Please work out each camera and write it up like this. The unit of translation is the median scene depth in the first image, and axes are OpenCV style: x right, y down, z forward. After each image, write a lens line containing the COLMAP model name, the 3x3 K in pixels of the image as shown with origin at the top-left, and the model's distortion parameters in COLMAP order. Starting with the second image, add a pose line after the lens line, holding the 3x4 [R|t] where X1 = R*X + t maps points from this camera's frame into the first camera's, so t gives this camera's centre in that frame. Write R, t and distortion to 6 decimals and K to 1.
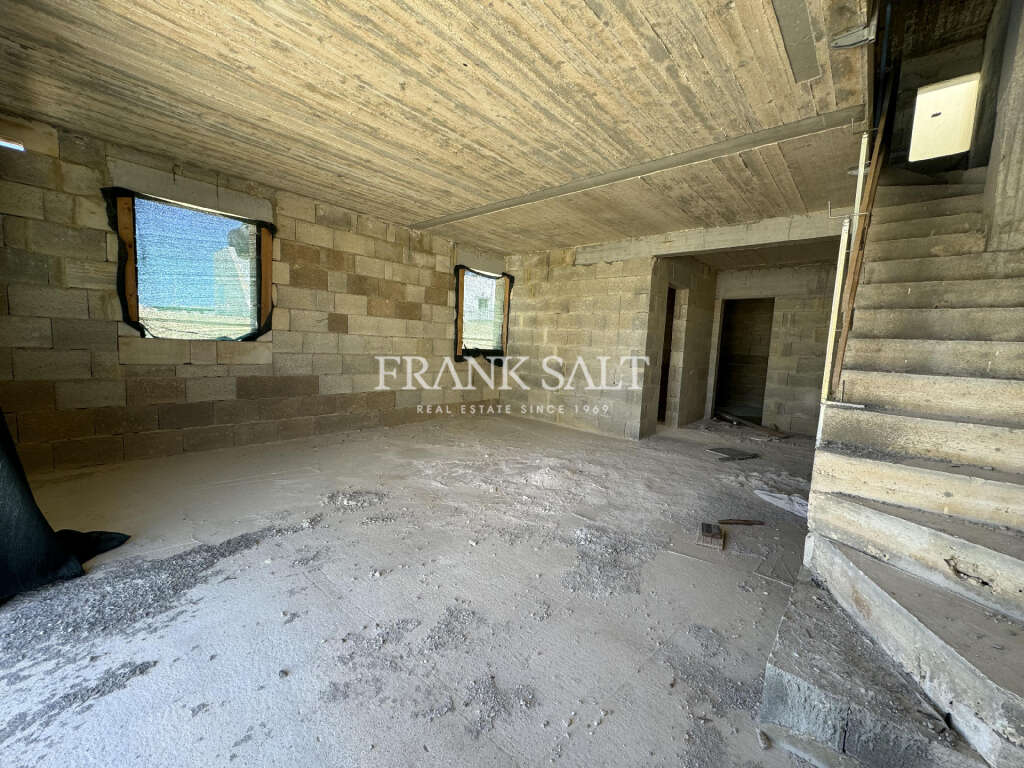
lens RADIAL K [[407.0, 0, 511.2], [0, 407.0, 383.0], [0, 0, 1]] dist [-0.001655, 0.000241]
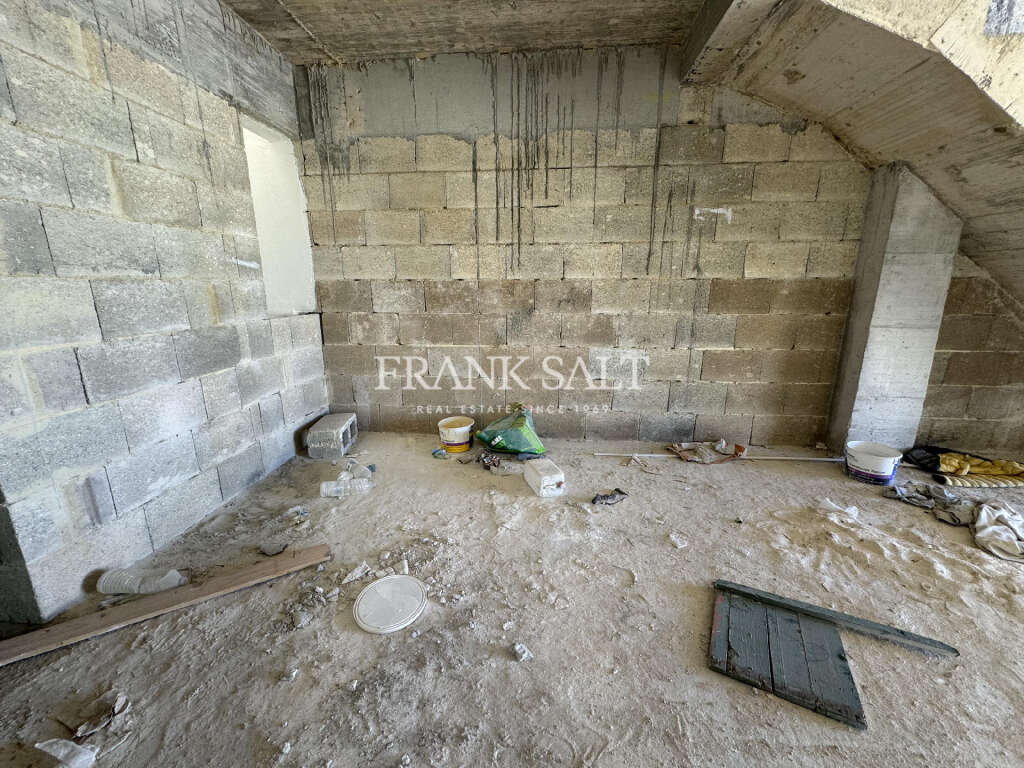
lens RADIAL K [[407.0, 0, 511.2], [0, 407.0, 383.0], [0, 0, 1]] dist [-0.001655, 0.000241]
pose [[-0.593911, -0.228559, 0.771382, 0.582013], [0.051804, 0.945943, 0.320167, -0.109933], [-0.802861, 0.230112, -0.549966, 1.535278]]
